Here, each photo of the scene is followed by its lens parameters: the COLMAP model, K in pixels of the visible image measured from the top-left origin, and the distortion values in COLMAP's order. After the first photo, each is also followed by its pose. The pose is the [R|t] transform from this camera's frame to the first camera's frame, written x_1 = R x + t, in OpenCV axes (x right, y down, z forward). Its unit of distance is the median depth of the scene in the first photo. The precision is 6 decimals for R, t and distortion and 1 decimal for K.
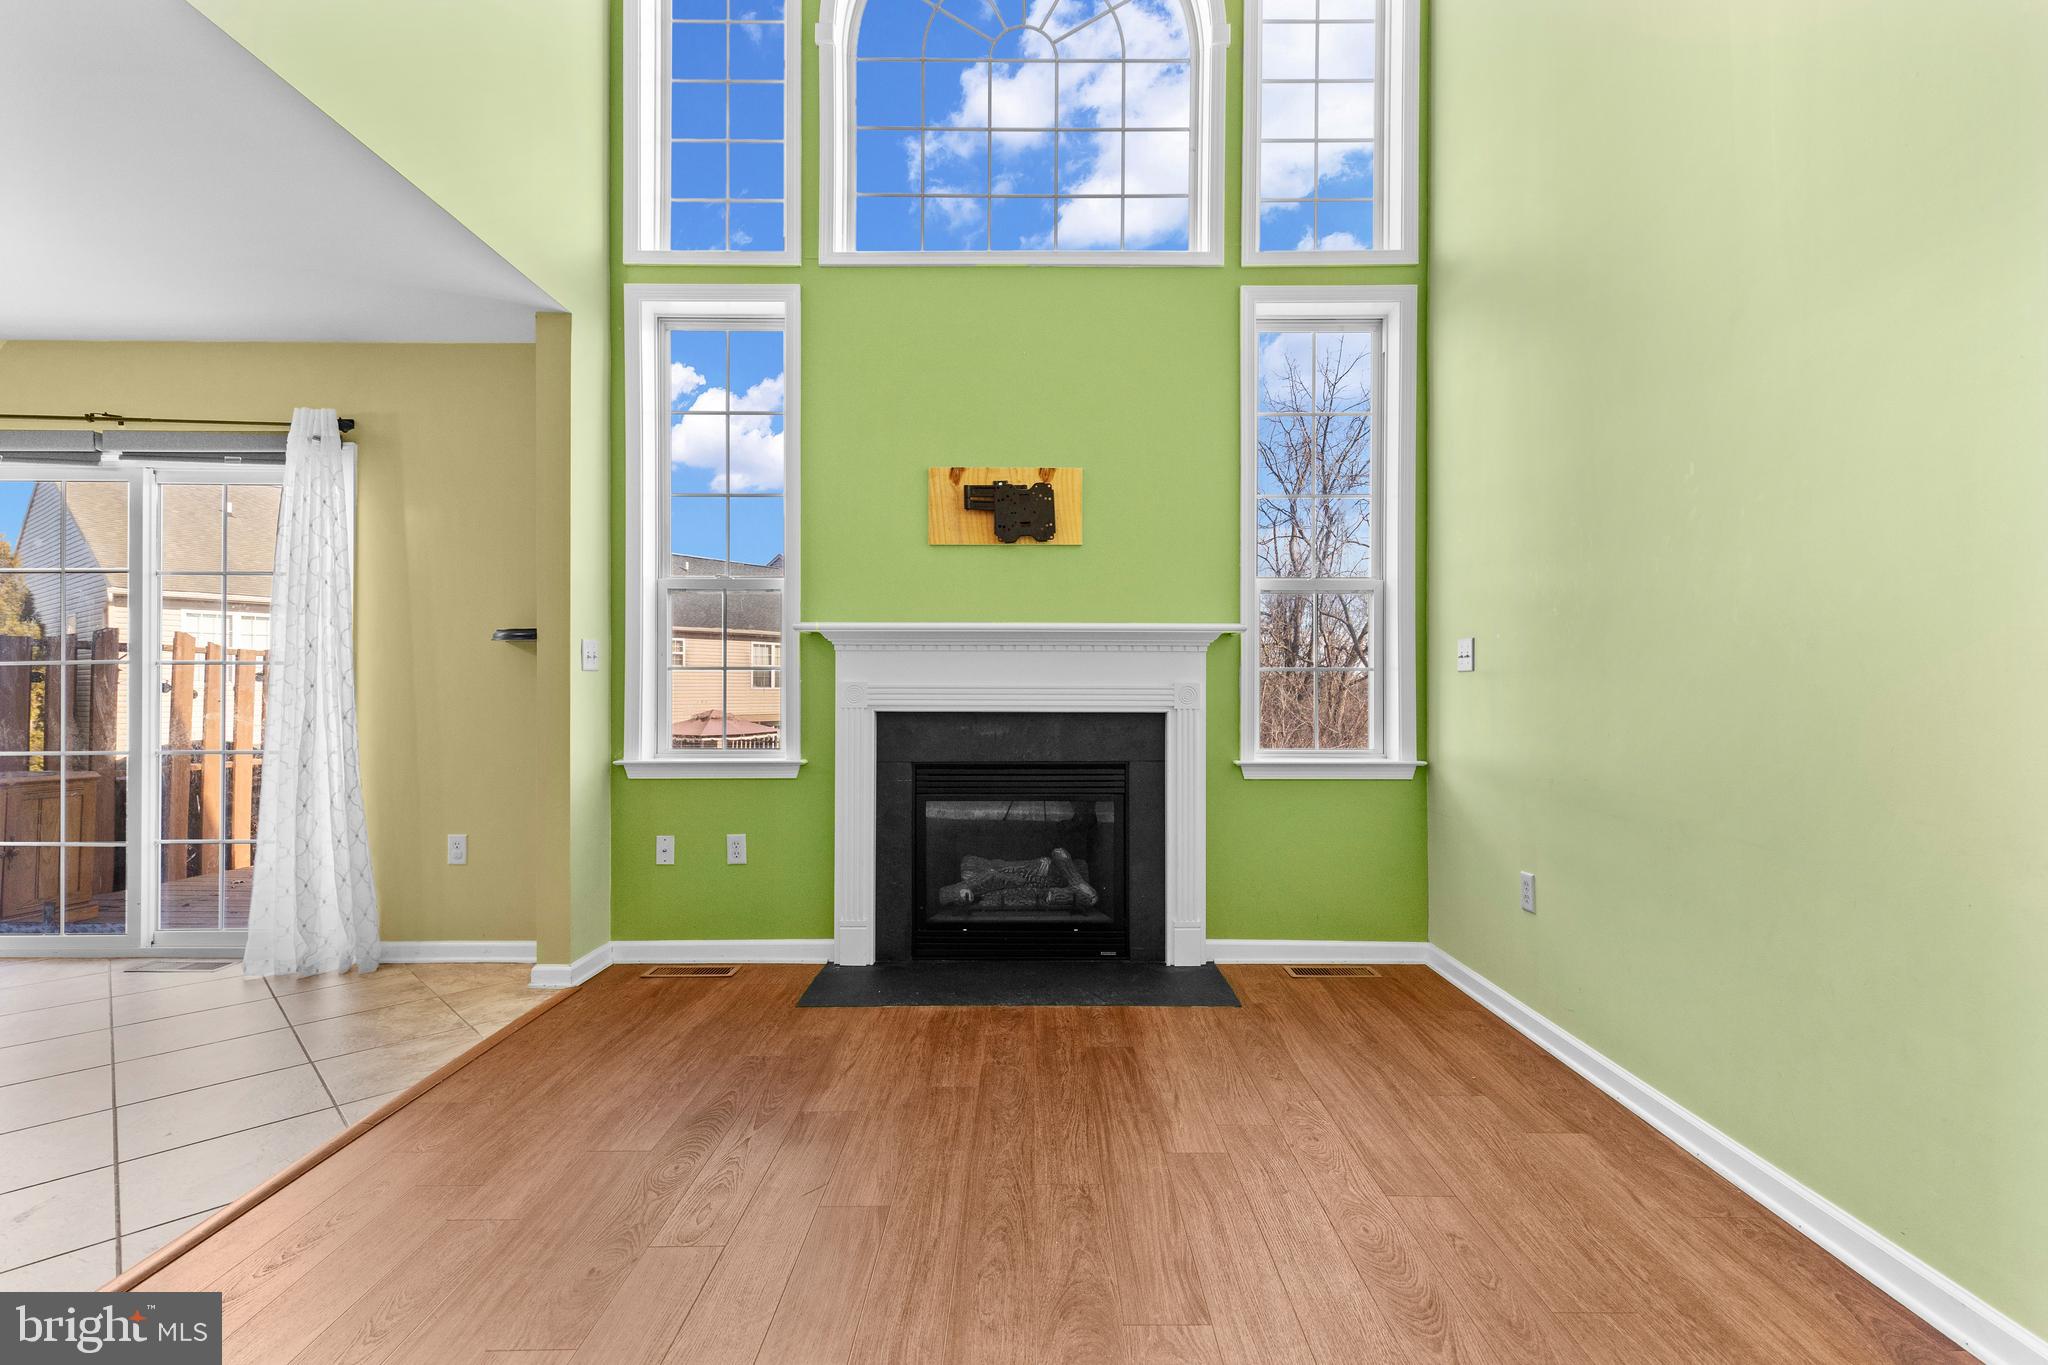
lens RADIAL K [[926.8, 0, 1033.9], [0, 926.8, 684.1], [0, 0, 1]] dist [0.011986, -0.003201]
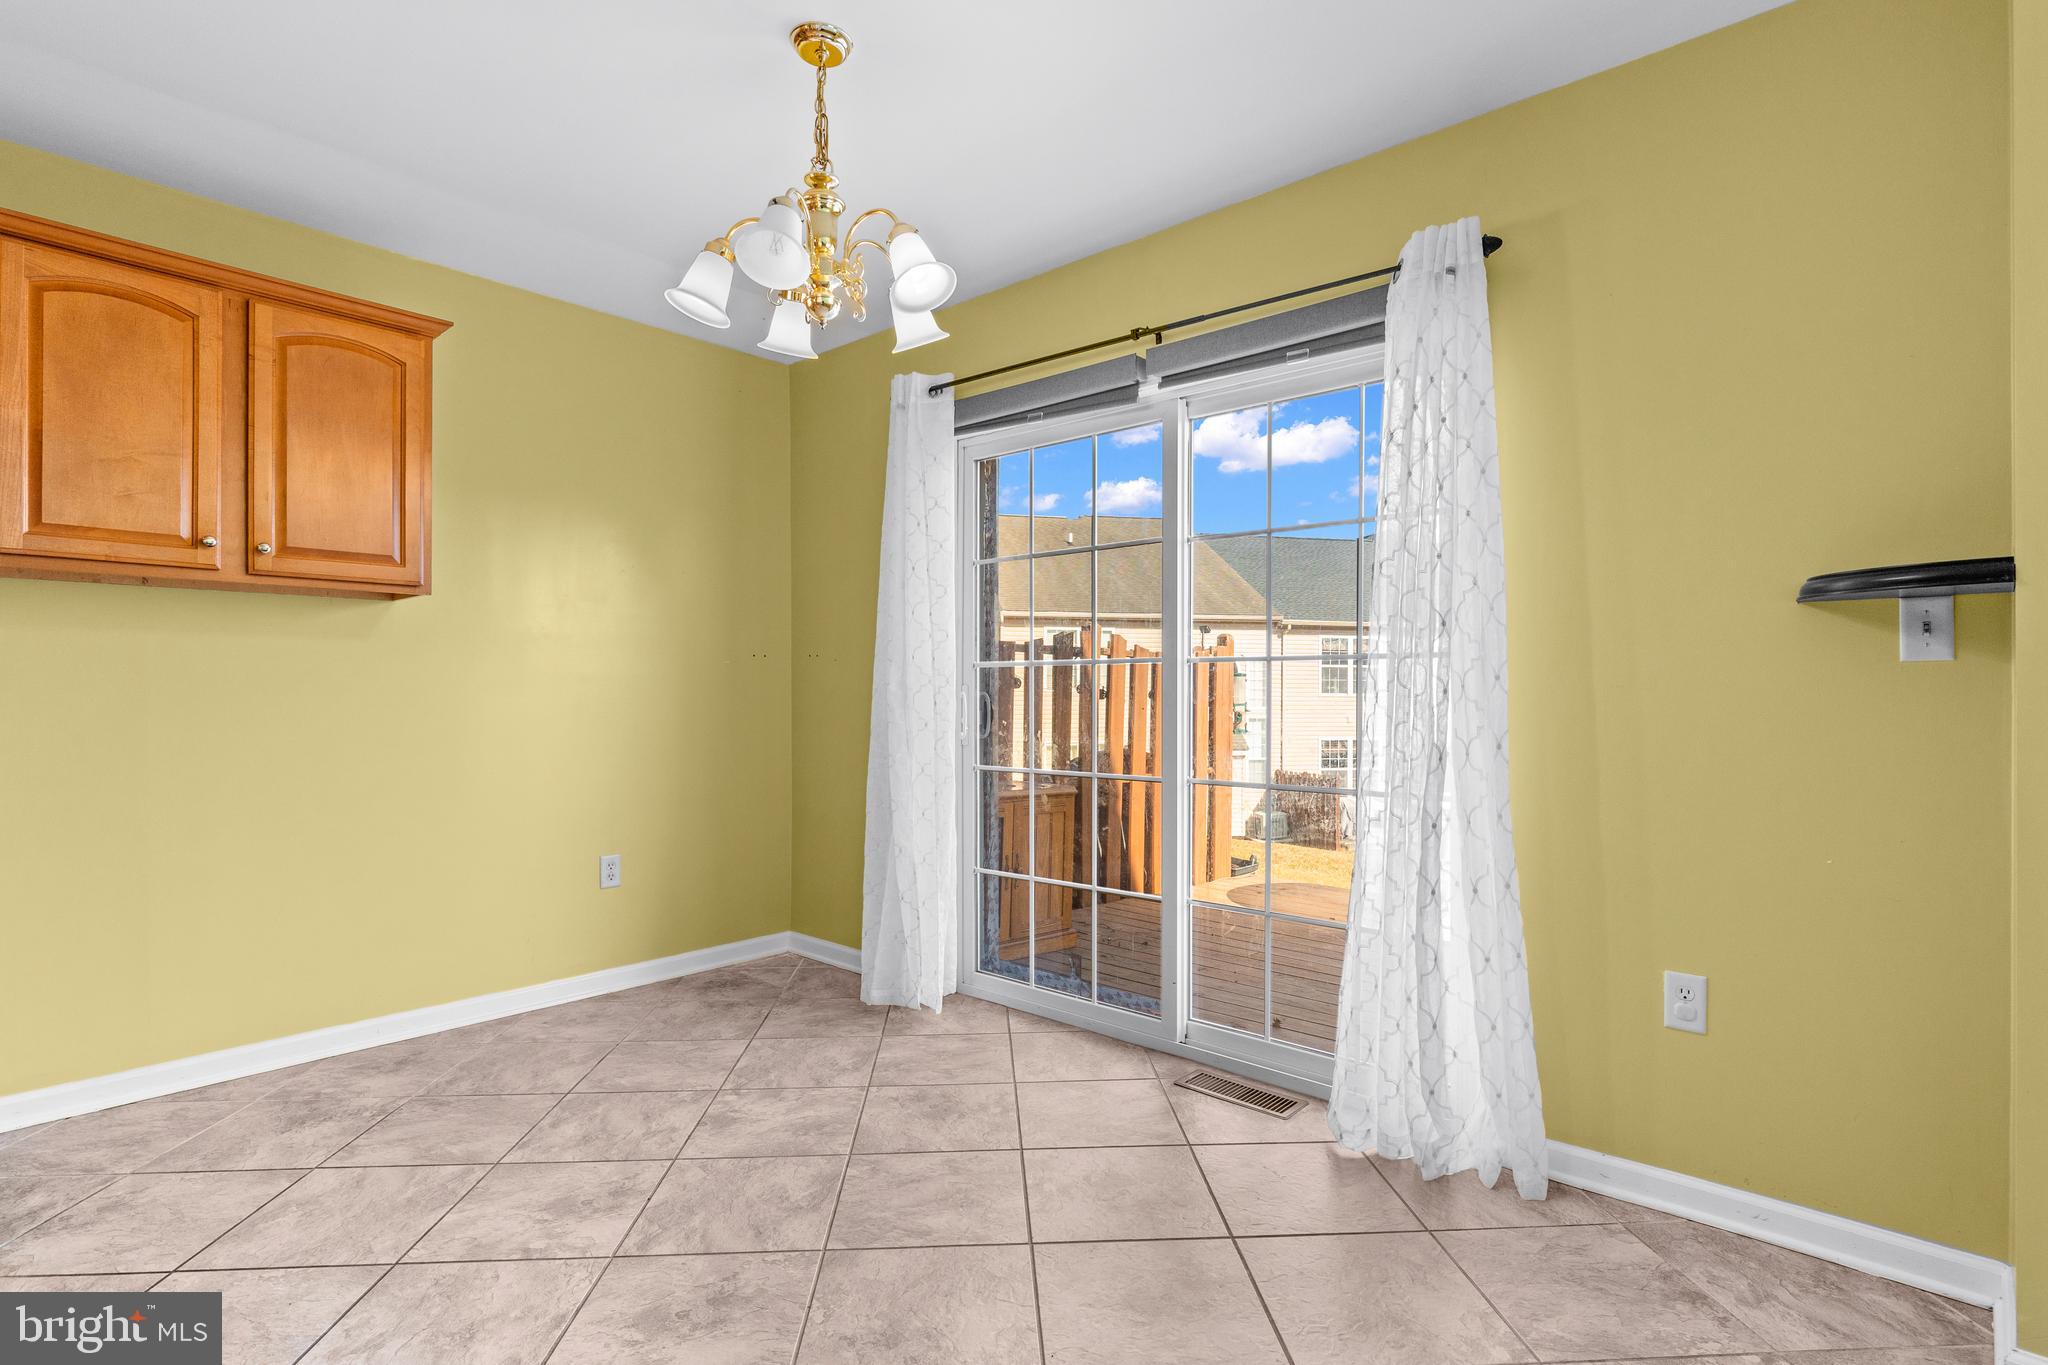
lens RADIAL K [[1002.7, 0, 1038.5], [0, 1002.7, 687.3], [0, 0, 1]] dist [-0.002347, 0.001406]
pose [[0.749975, -0.003657, -0.661456, -0.524691], [0.001754, 0.999992, -0.003540, 0.001343], [0.661464, 0.001495, 0.749975, 0.338097]]
